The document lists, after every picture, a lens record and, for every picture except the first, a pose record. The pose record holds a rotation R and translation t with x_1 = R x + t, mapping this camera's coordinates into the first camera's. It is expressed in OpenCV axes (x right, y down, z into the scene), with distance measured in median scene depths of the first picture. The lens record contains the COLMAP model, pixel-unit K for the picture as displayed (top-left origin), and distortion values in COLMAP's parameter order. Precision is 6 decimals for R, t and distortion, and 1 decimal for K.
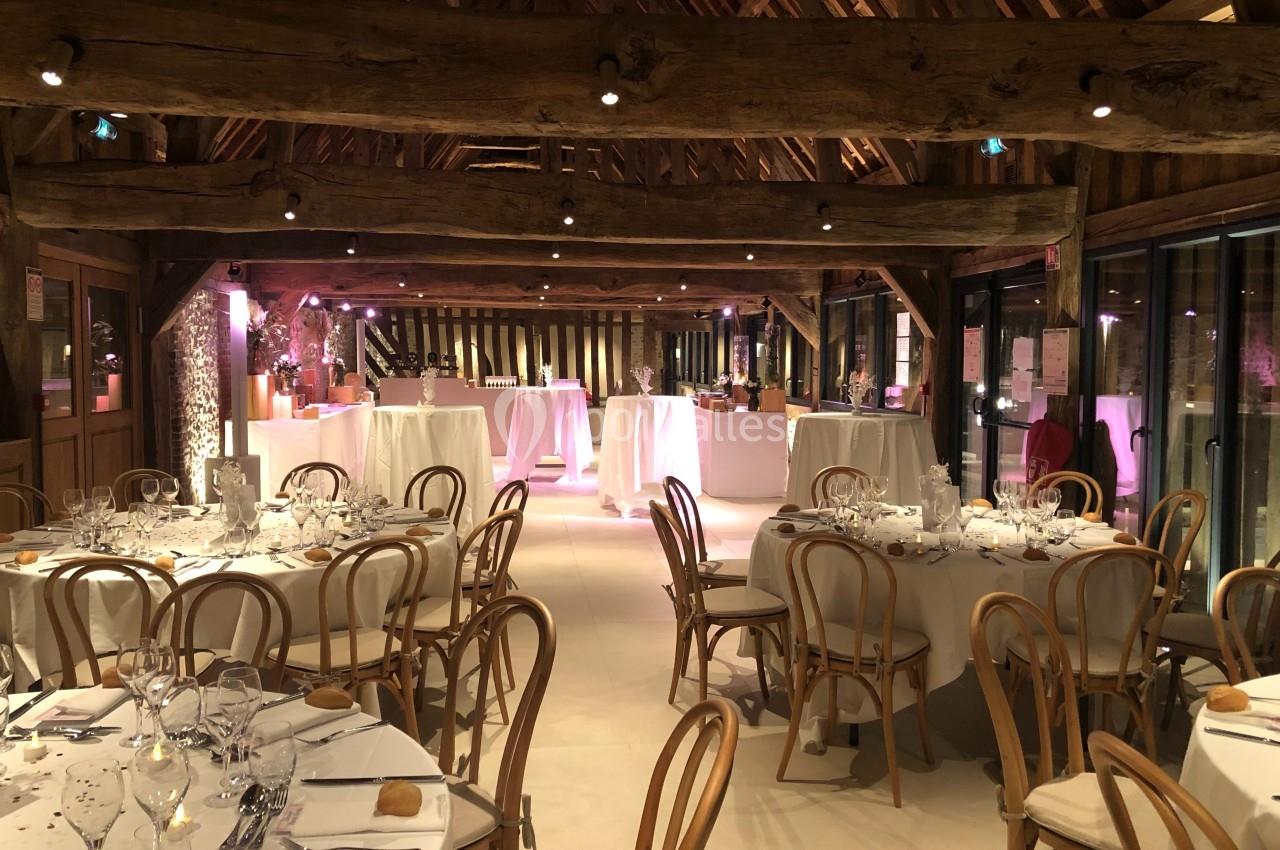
lens RADIAL K [[1060.4, 0, 640.0], [0, 1060.4, 425.0], [0, 0, 1]] dist [0.005916, 0.011661]
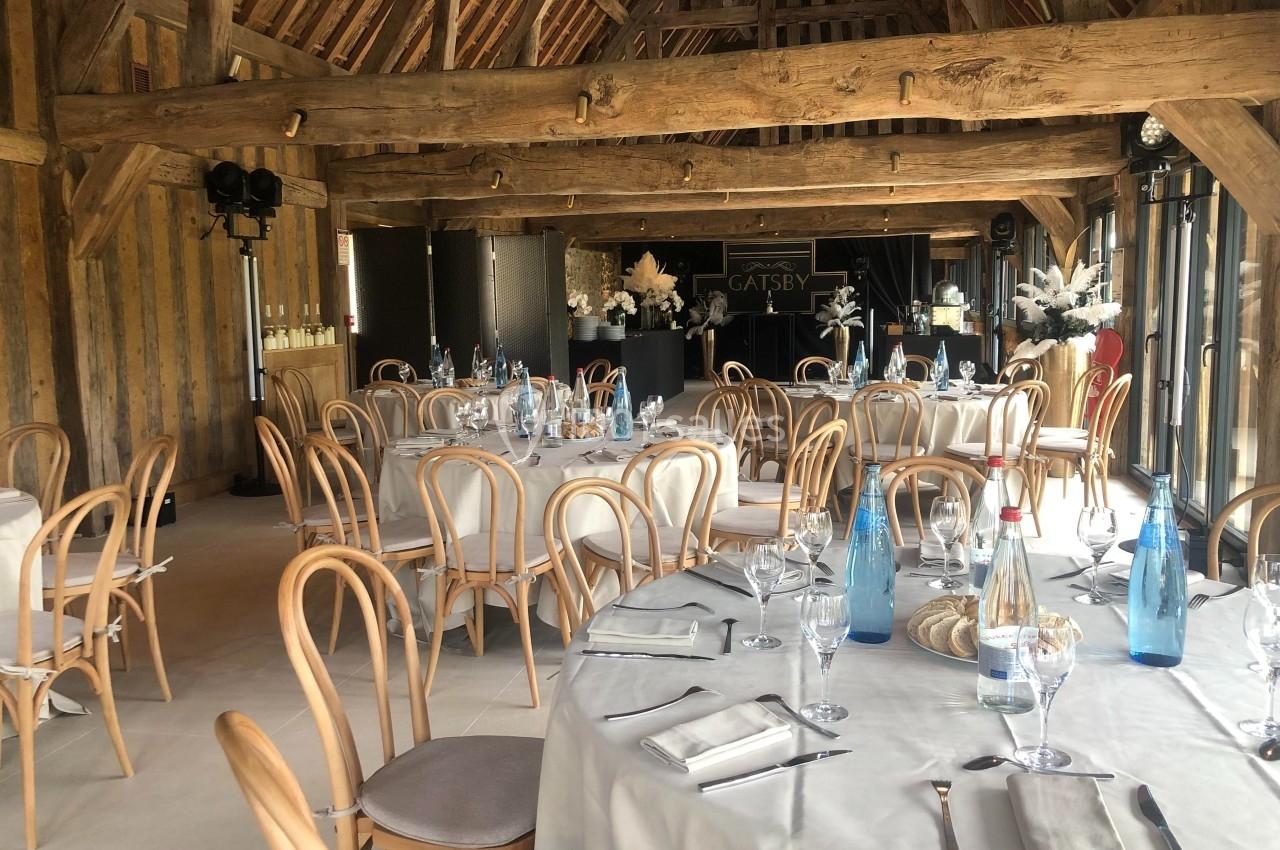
lens RADIAL K [[1060.4, 0, 640.0], [0, 1060.4, 425.0], [0, 0, 1]] dist [0.005916, 0.011661]
pose [[0.946664, 0.021286, -0.321520, 0.313846], [-0.001627, 0.998119, 0.061292, 0.032925], [0.322219, -0.057500, 0.944917, -0.288478]]
